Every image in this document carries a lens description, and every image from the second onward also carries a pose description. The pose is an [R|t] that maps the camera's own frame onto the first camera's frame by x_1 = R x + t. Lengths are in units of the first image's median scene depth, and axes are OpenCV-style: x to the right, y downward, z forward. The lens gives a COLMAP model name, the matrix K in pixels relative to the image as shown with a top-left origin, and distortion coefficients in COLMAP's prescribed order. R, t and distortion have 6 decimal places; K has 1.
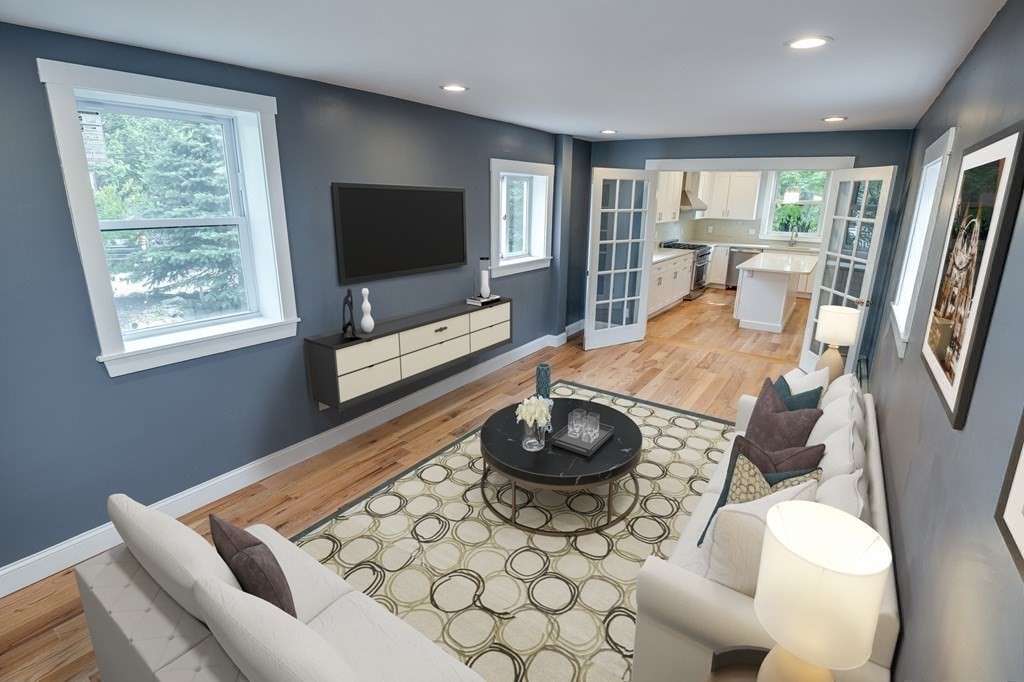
lens RADIAL K [[519.1, 0, 510.0], [0, 519.1, 342.3], [0, 0, 1]] dist [-0.010638, -0.002091]
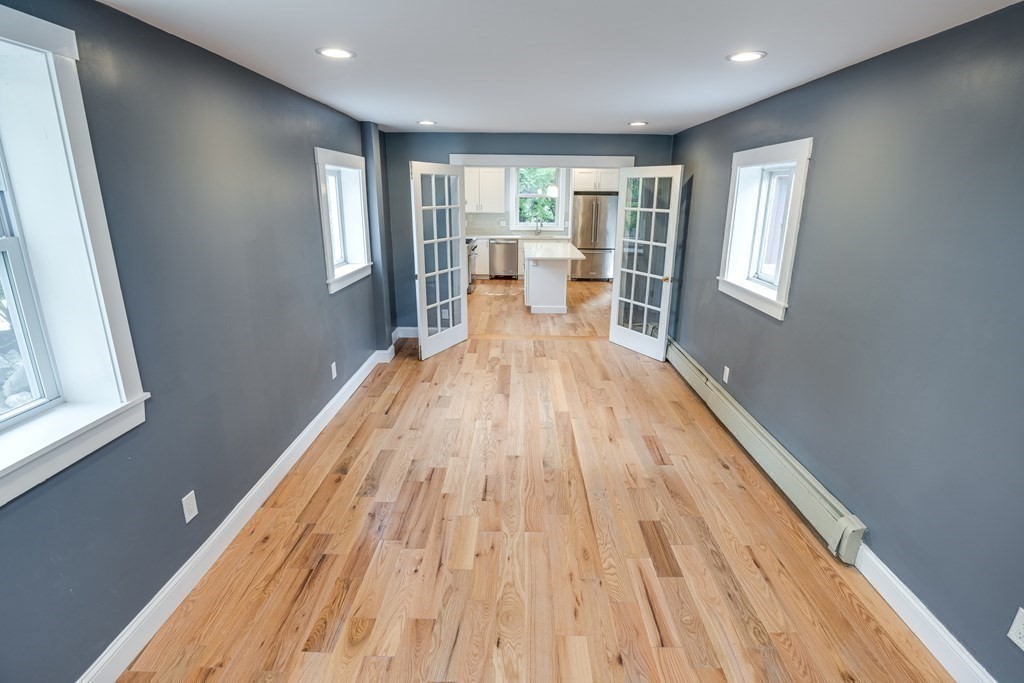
lens RADIAL K [[519.1, 0, 509.8], [0, 519.1, 345.2], [0, 0, 1]] dist [-0.010638, -0.002091]
pose [[0.830545, -0.165184, 0.531892, -0.224372], [0.156798, 0.985727, 0.061289, -0.045311], [-0.534425, 0.032497, 0.844591, 0.143135]]
